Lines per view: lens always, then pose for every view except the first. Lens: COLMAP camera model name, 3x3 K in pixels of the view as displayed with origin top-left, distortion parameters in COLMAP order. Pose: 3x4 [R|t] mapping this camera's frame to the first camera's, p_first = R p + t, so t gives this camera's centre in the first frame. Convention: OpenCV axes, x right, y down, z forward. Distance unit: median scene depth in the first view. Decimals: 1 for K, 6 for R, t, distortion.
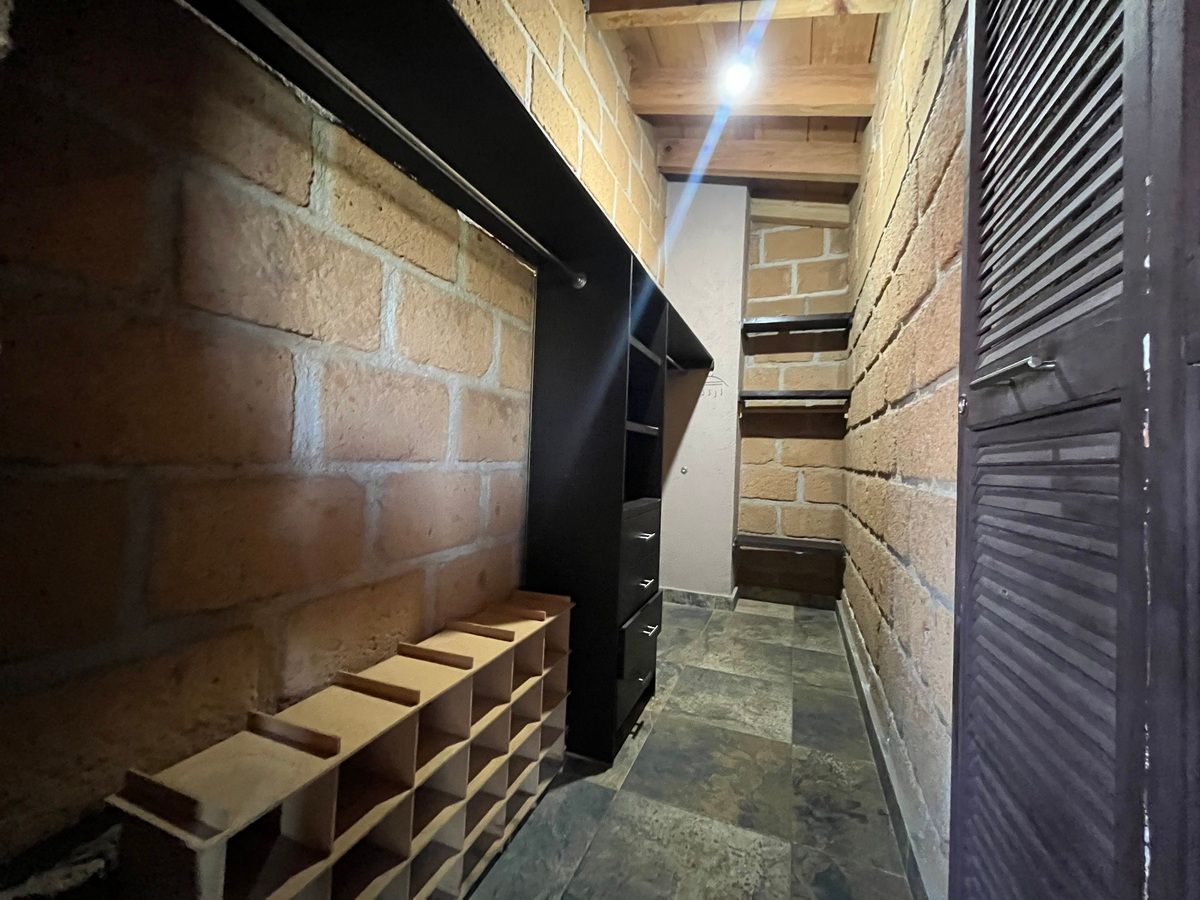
lens RADIAL K [[482.5, 0, 598.9], [0, 482.5, 448.7], [0, 0, 1]] dist [-0.004186, 0.000010]
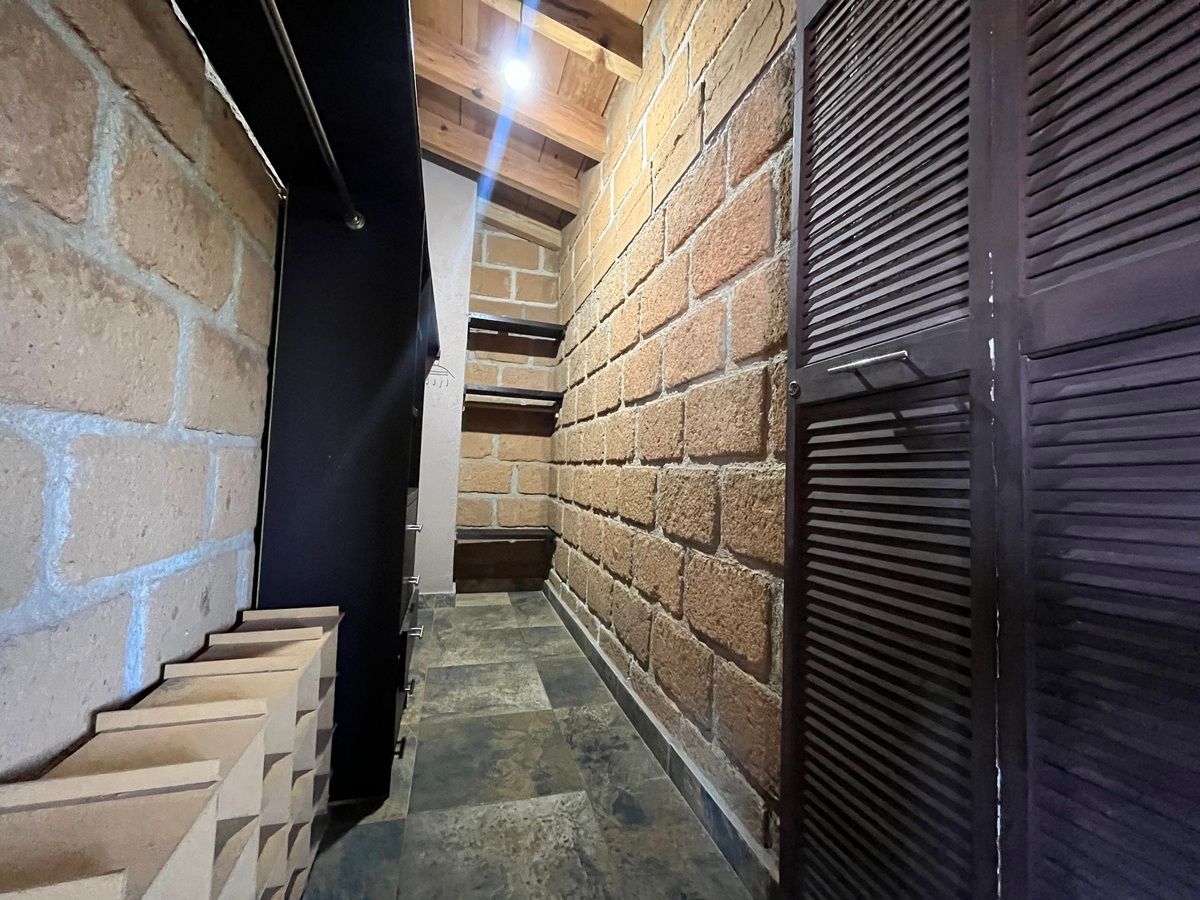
lens RADIAL K [[482.5, 0, 598.9], [0, 482.5, 448.7], [0, 0, 1]] dist [-0.004186, 0.000010]
pose [[0.781729, 0.025360, 0.623103, -0.161375], [-0.021210, 0.999676, -0.014077, 0.033143], [-0.623258, -0.002212, 0.782013, 0.071202]]
